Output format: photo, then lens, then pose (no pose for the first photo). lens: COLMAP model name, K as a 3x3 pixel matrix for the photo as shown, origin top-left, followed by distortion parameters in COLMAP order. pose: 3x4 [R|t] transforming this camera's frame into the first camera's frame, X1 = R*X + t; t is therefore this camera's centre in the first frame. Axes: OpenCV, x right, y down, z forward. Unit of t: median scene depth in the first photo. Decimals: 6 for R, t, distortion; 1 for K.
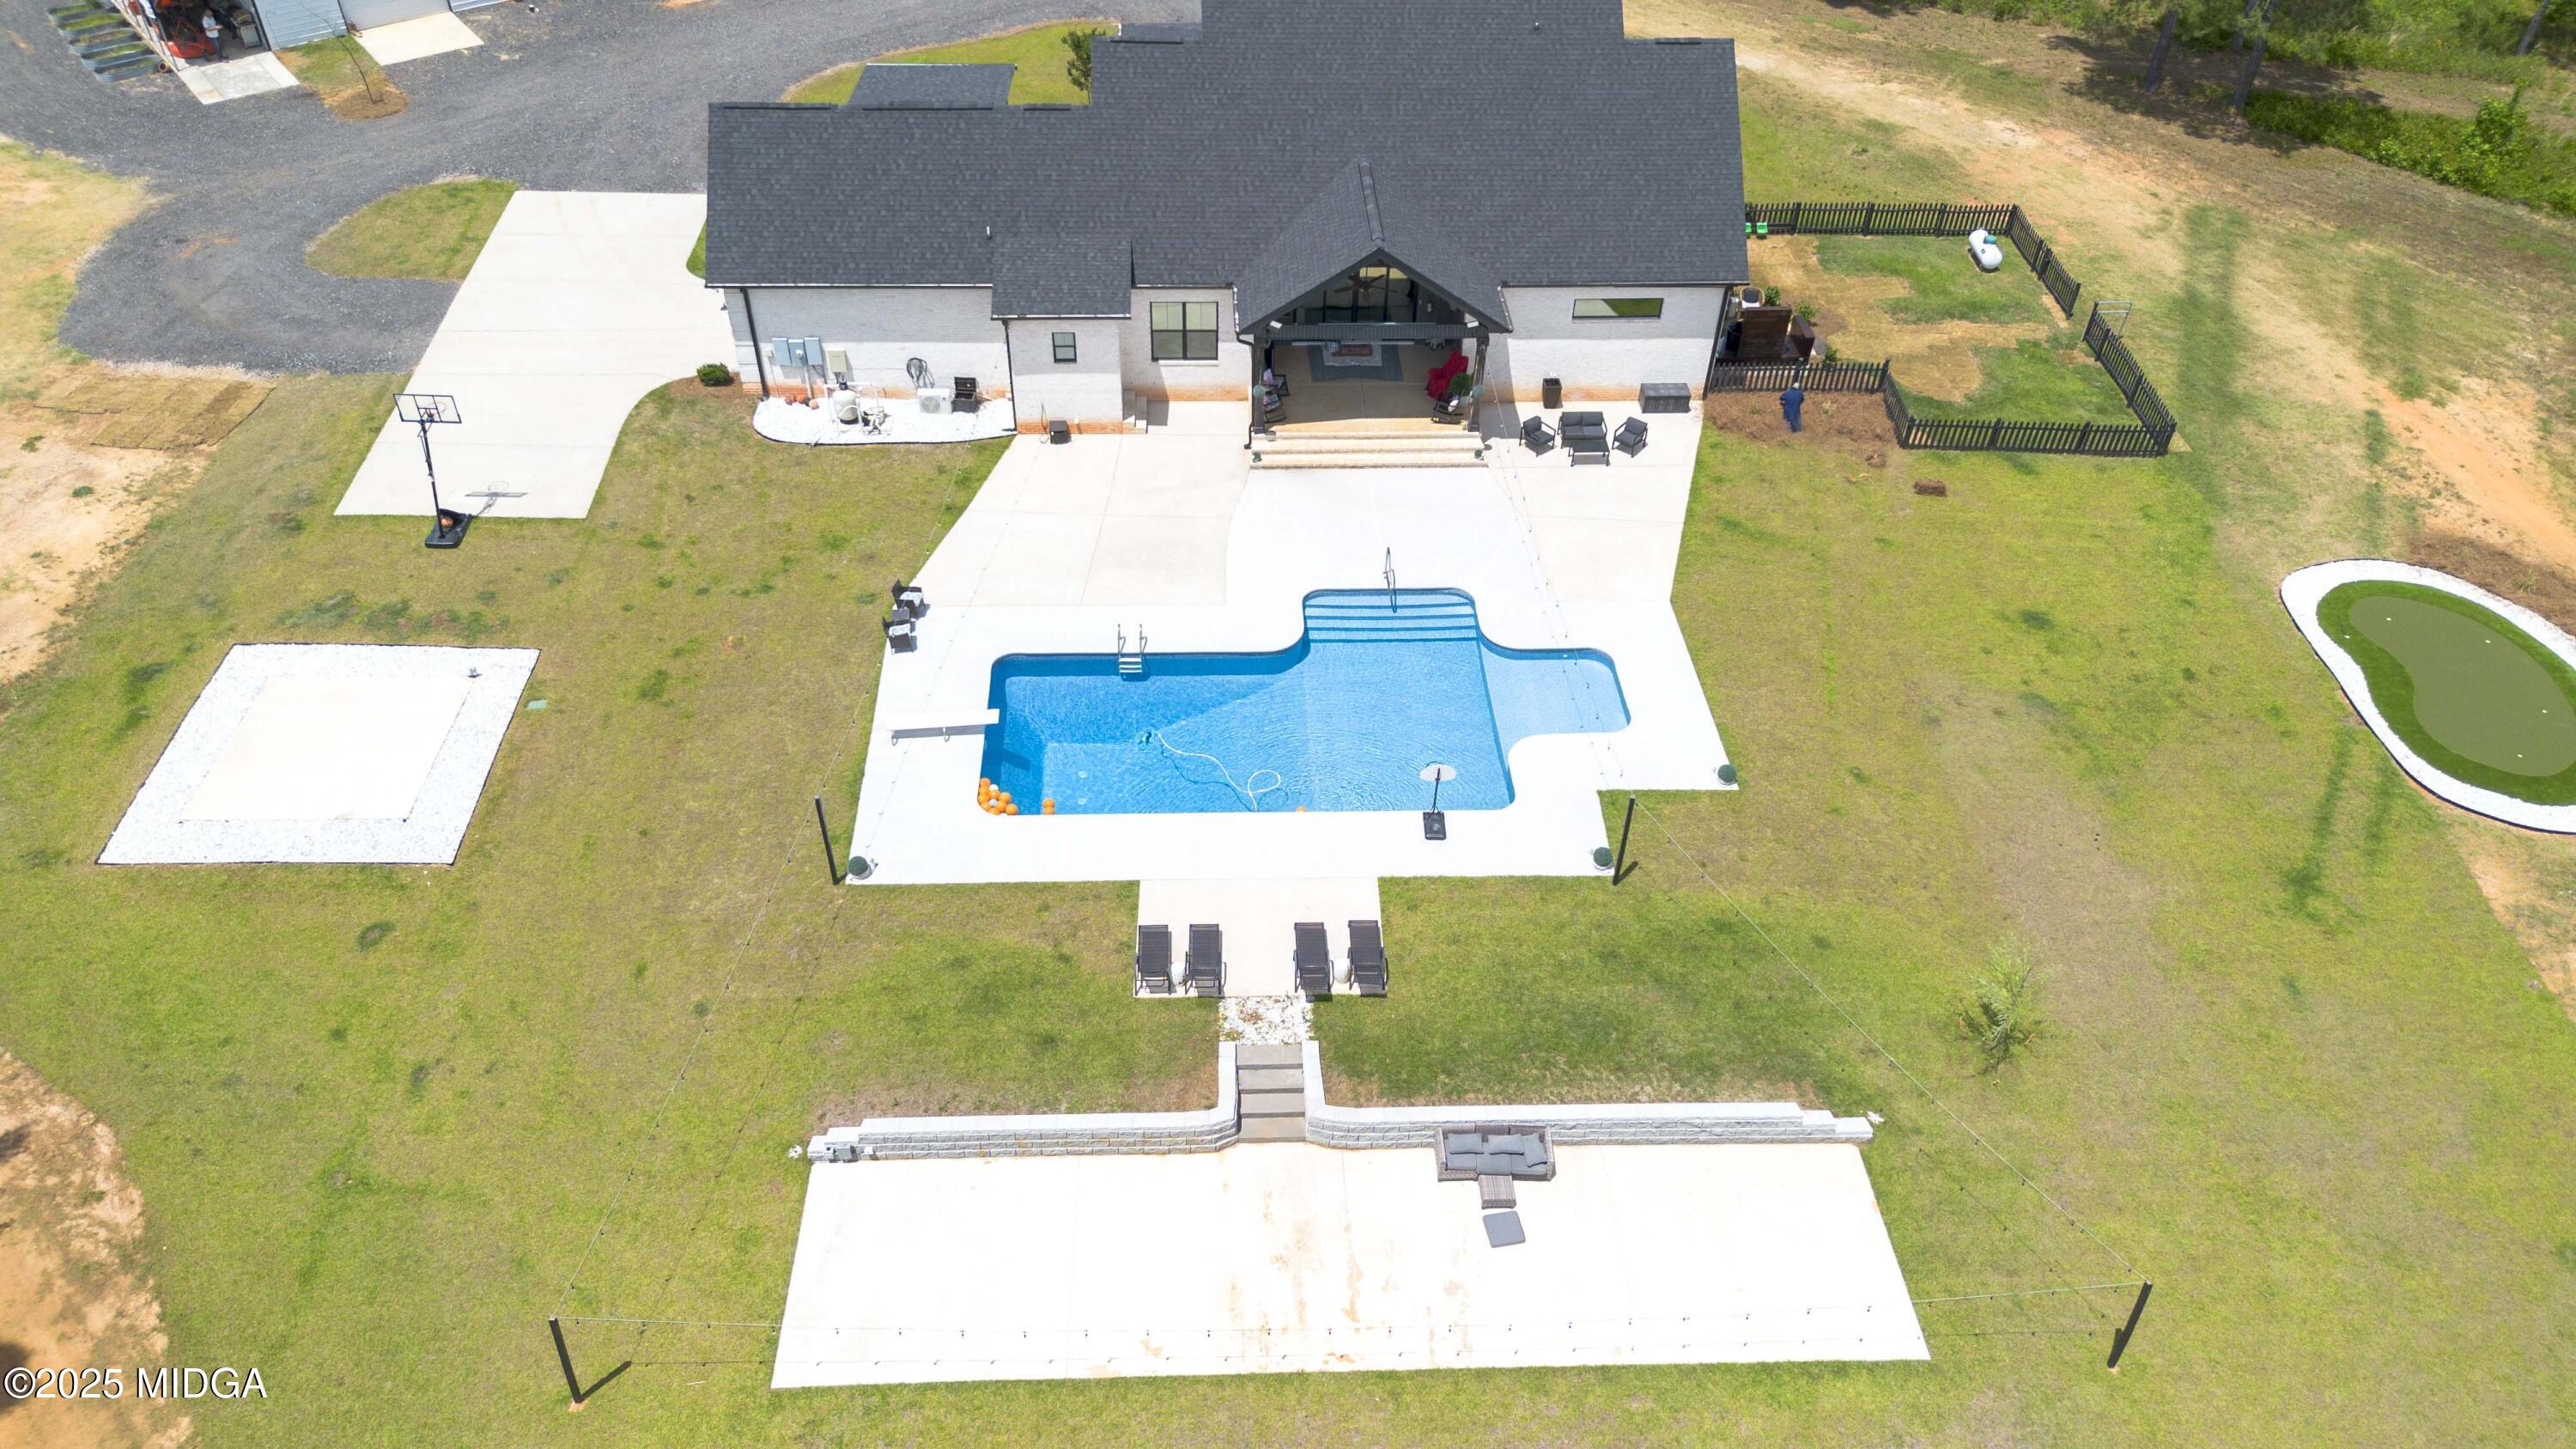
lens RADIAL K [[1827.9, 0, 1288.0], [0, 1827.9, 724.5], [0, 0, 1]] dist [0.071013, -0.074008]
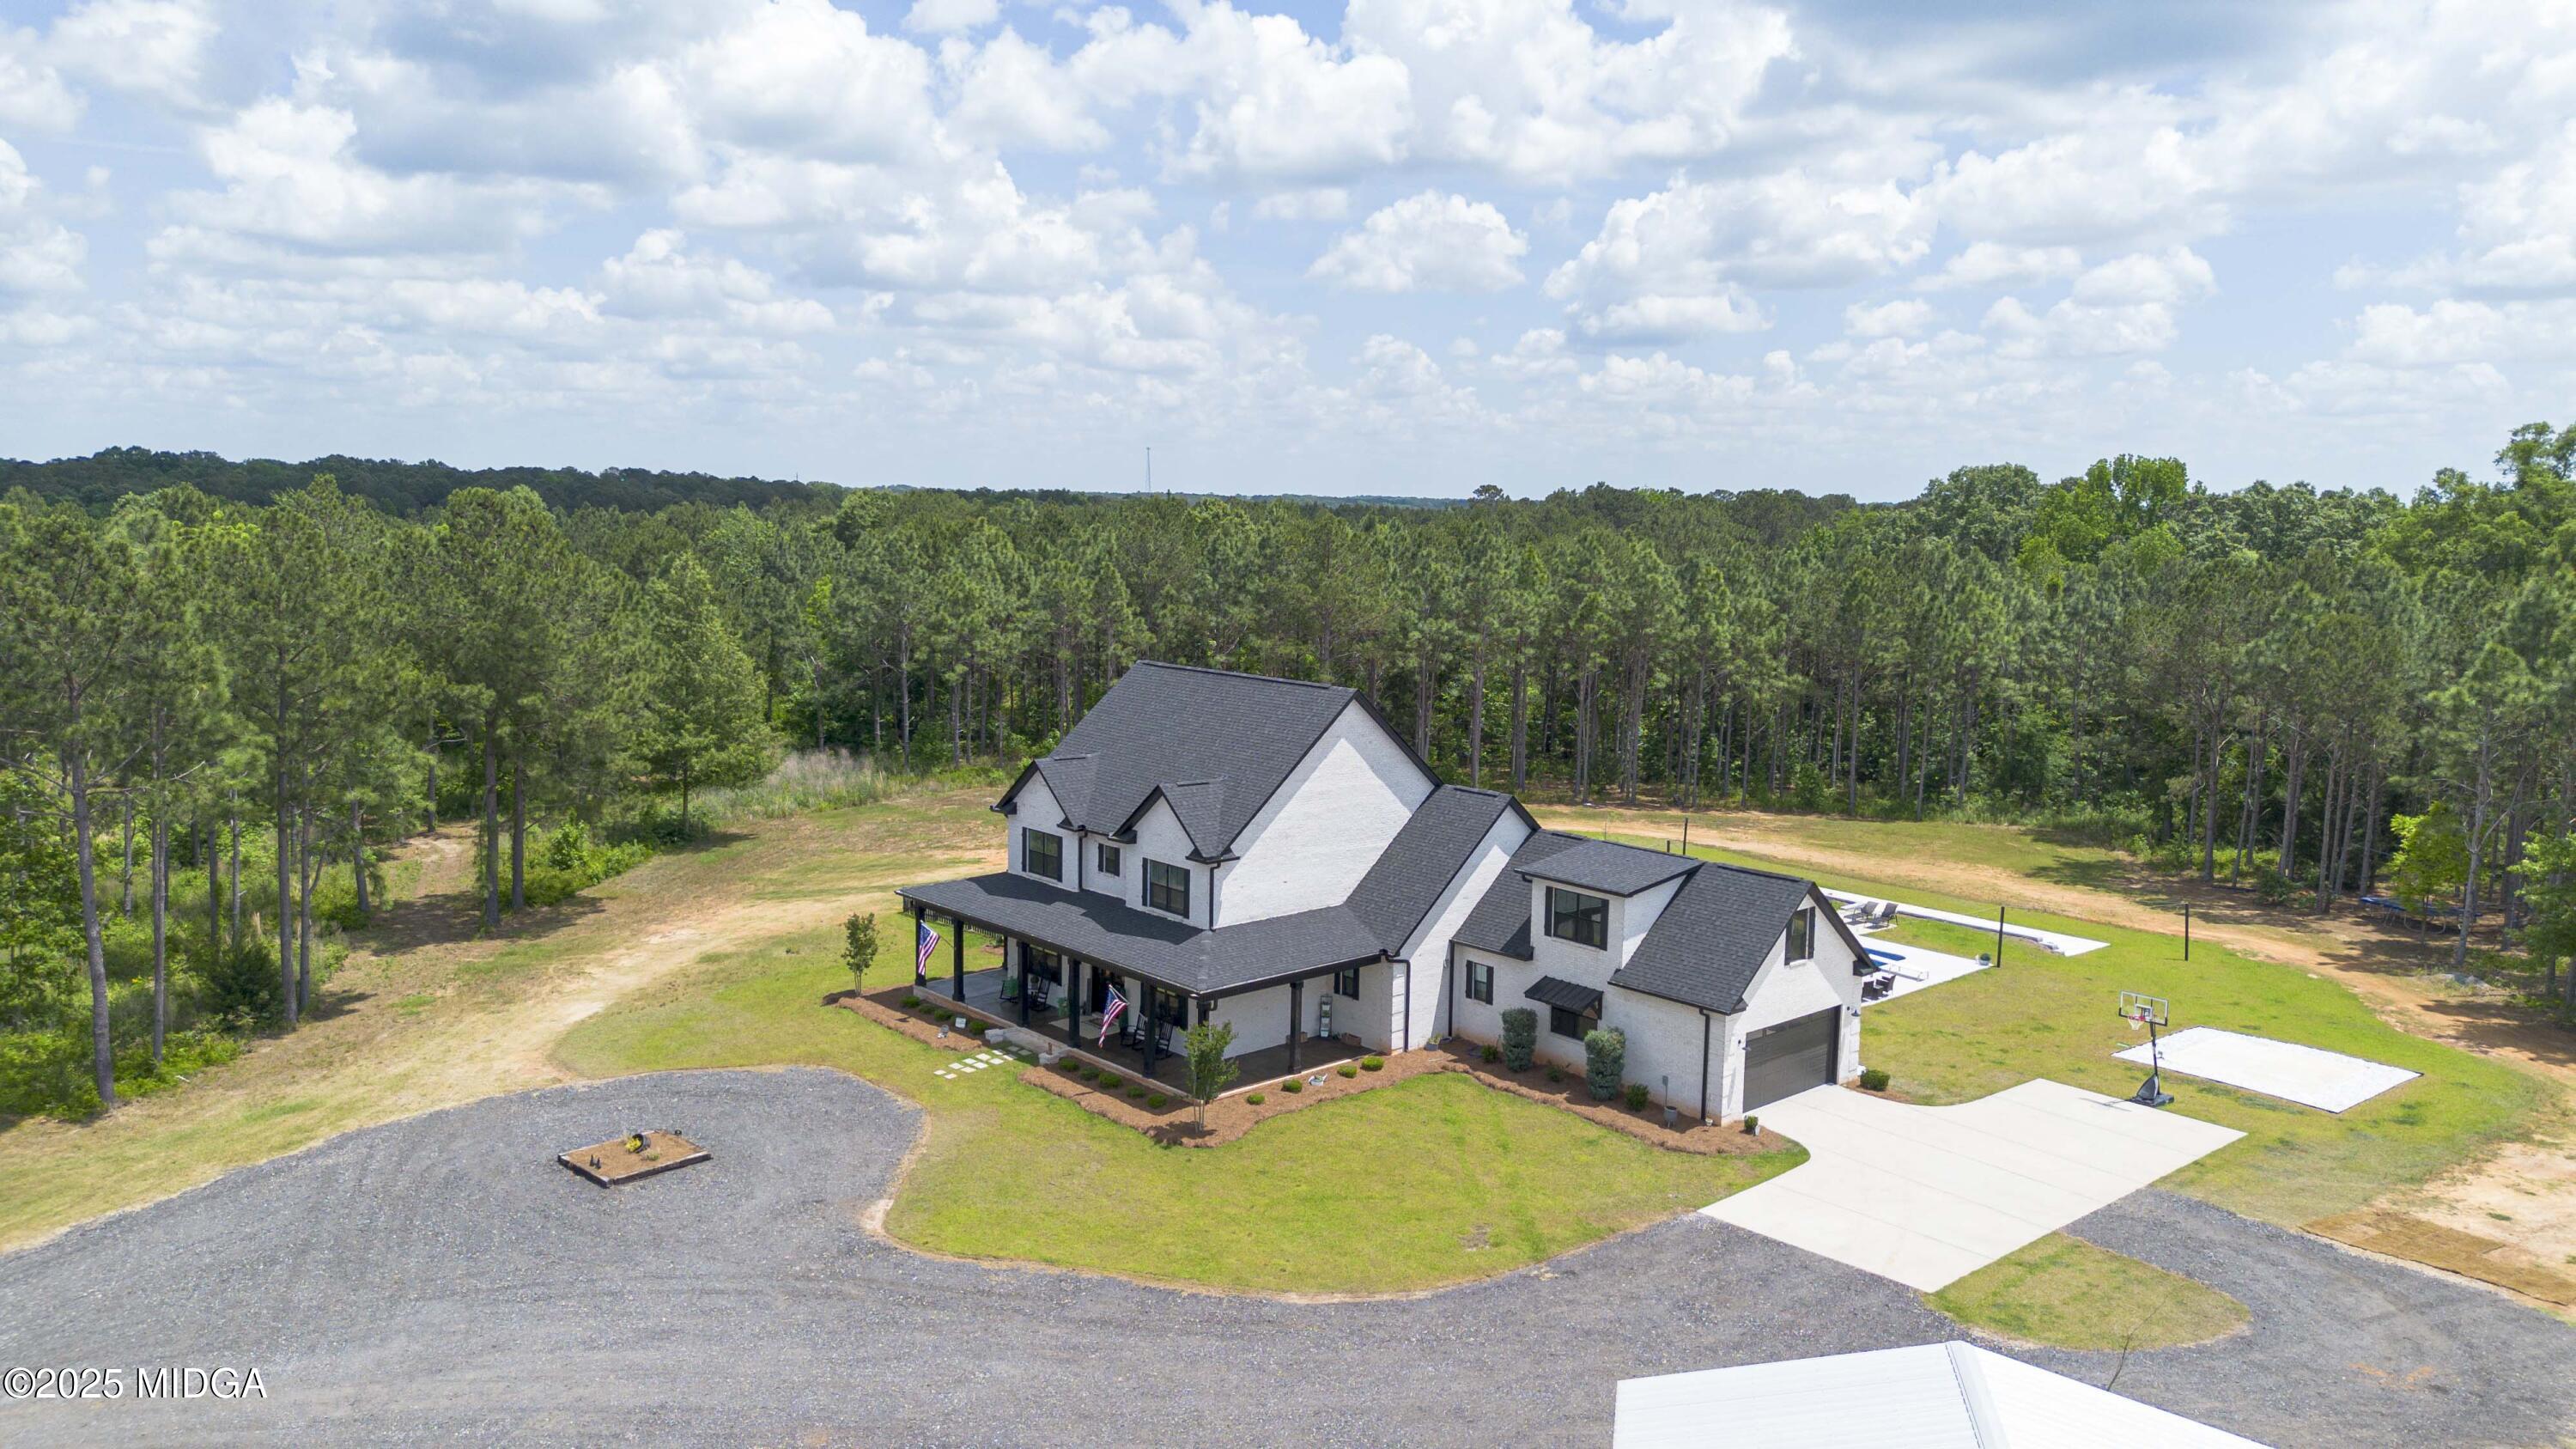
lens RADIAL K [[1817.6, 0, 1288.0], [0, 1817.6, 724.5], [0, 0, 1]] dist [0.051171, -0.051619]
pose [[-0.628499, -0.130469, 0.766790, -0.913873], [0.490765, 0.698307, 0.521072, -1.091331], [-0.603439, 0.703807, -0.374856, 1.497381]]
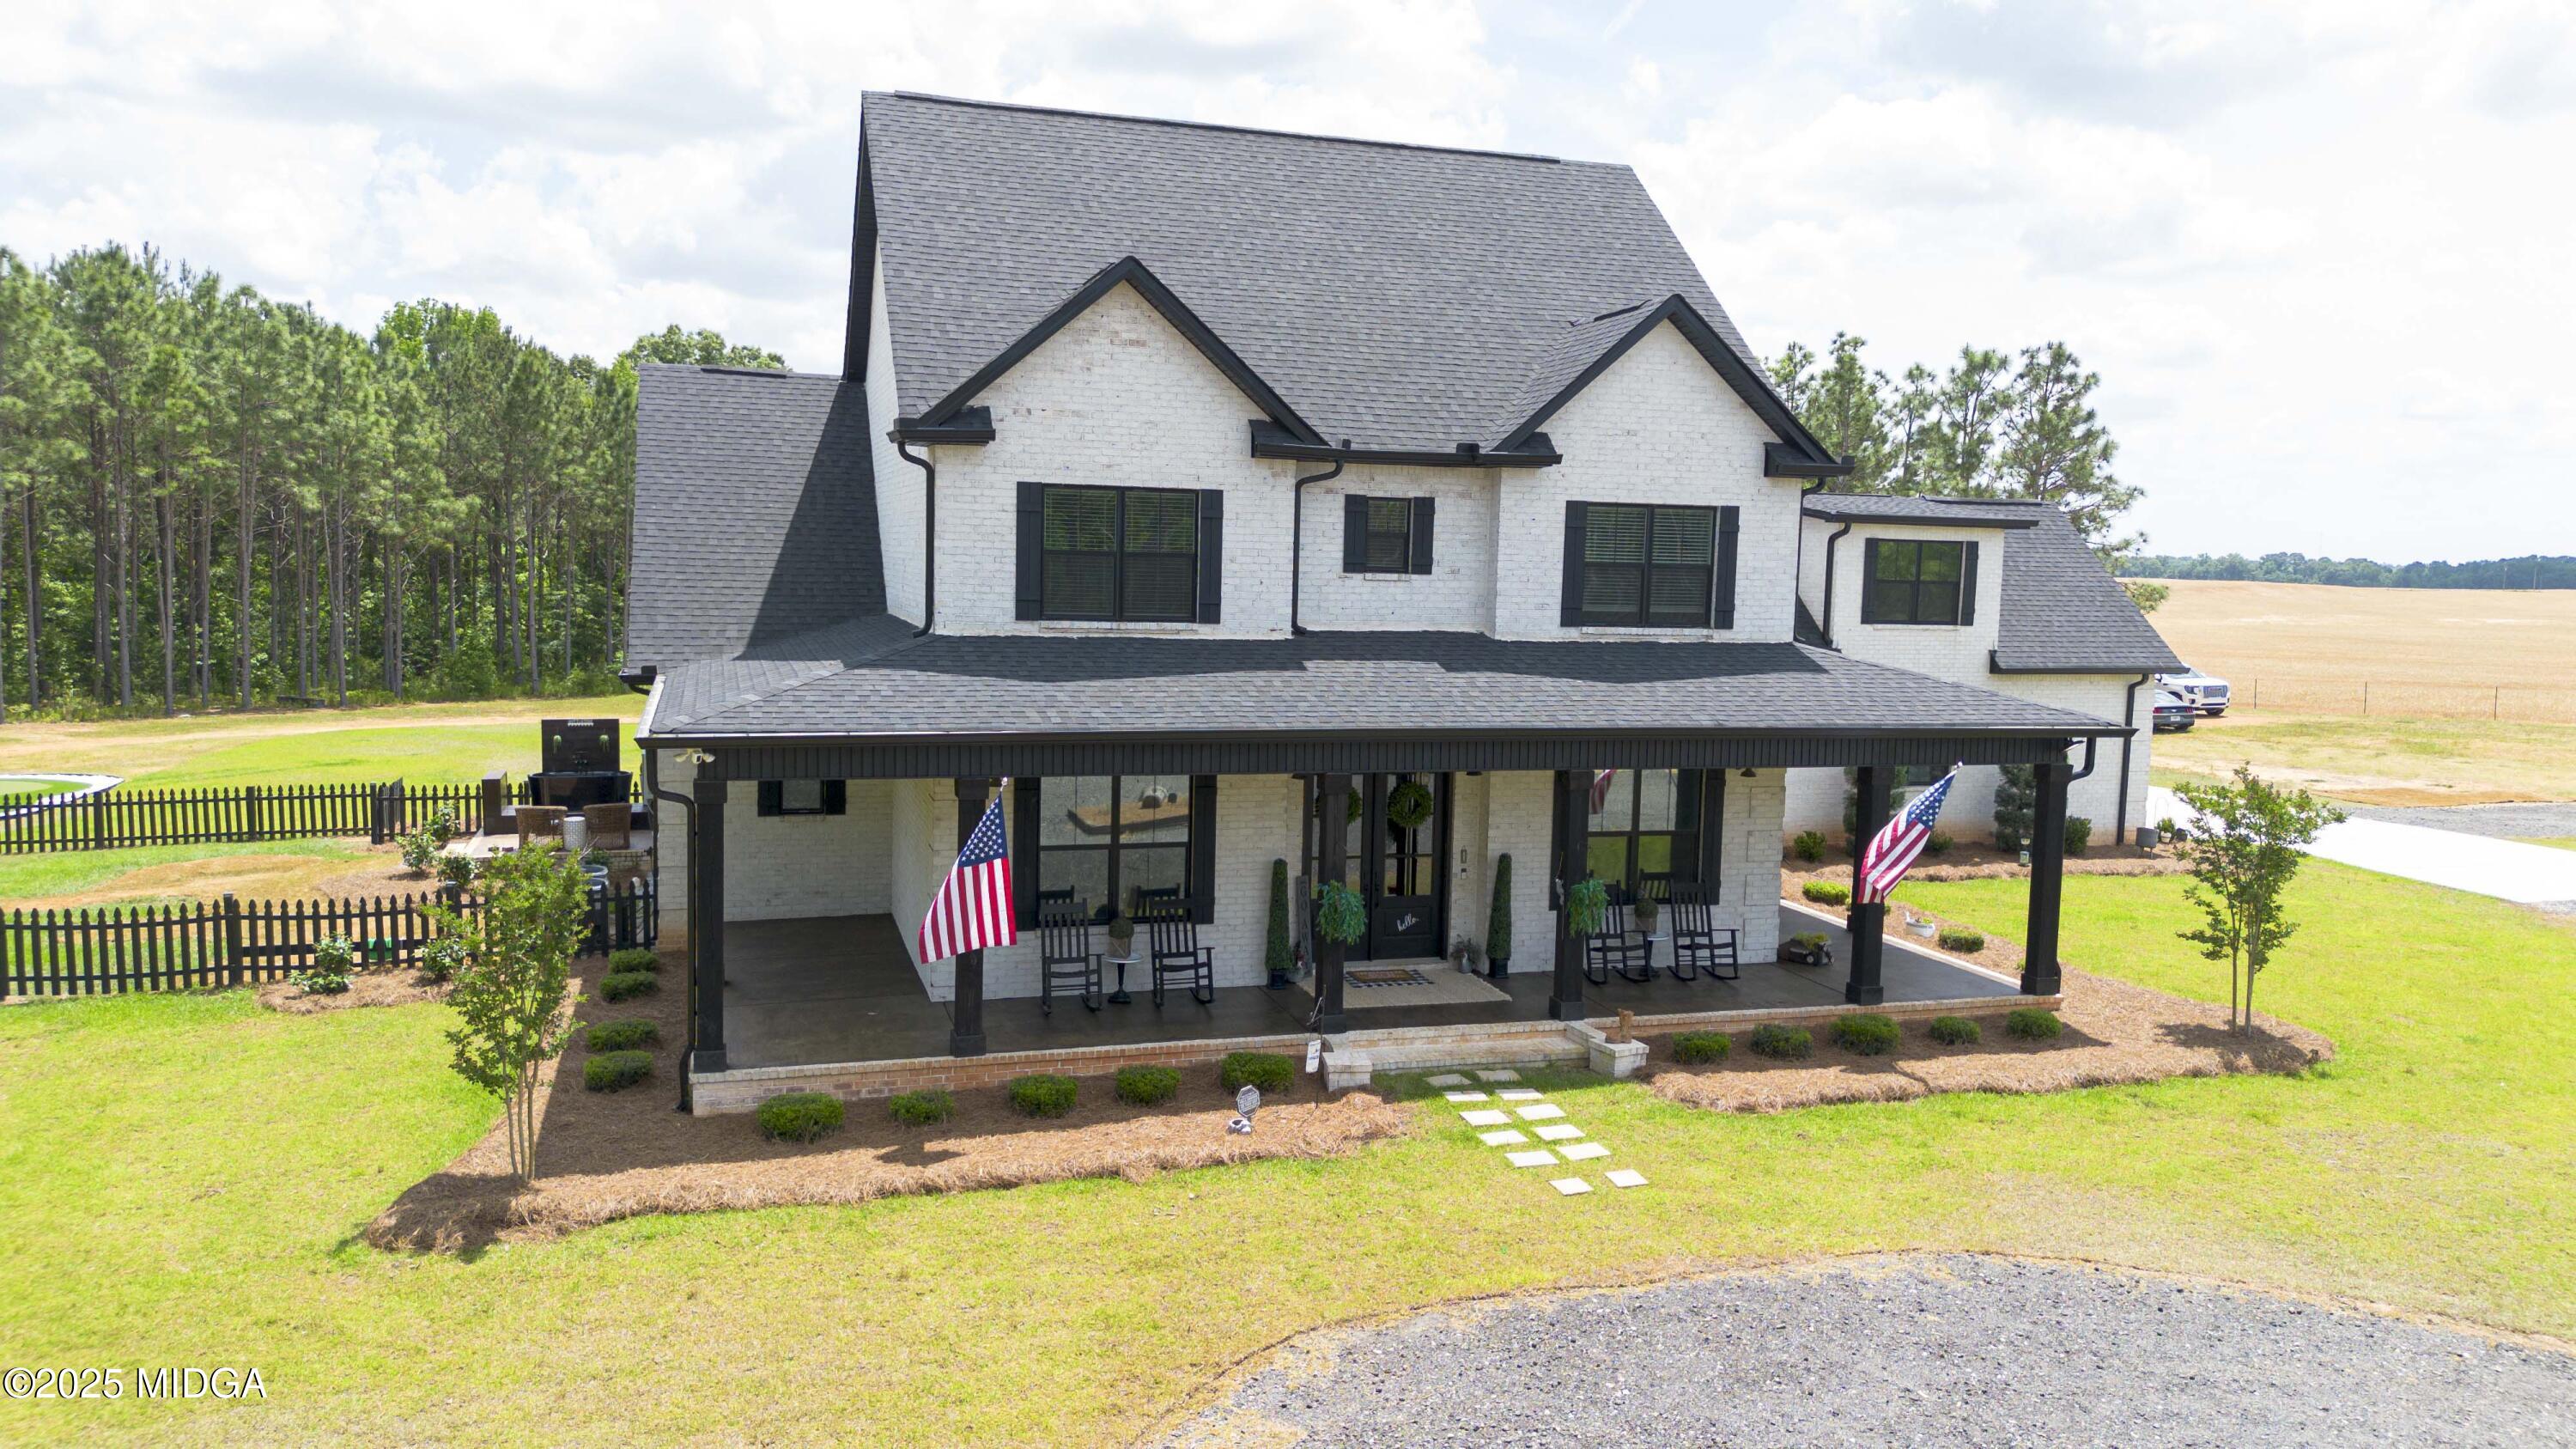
lens RADIAL K [[1817.6, 0, 1288.0], [0, 1817.6, 724.5], [0, 0, 1]] dist [0.051171, -0.051619]
pose [[-0.967066, -0.024353, -0.253359, 0.193998], [-0.202070, 0.678707, 0.706062, -0.745114], [0.154762, 0.734005, -0.661276, 1.508243]]
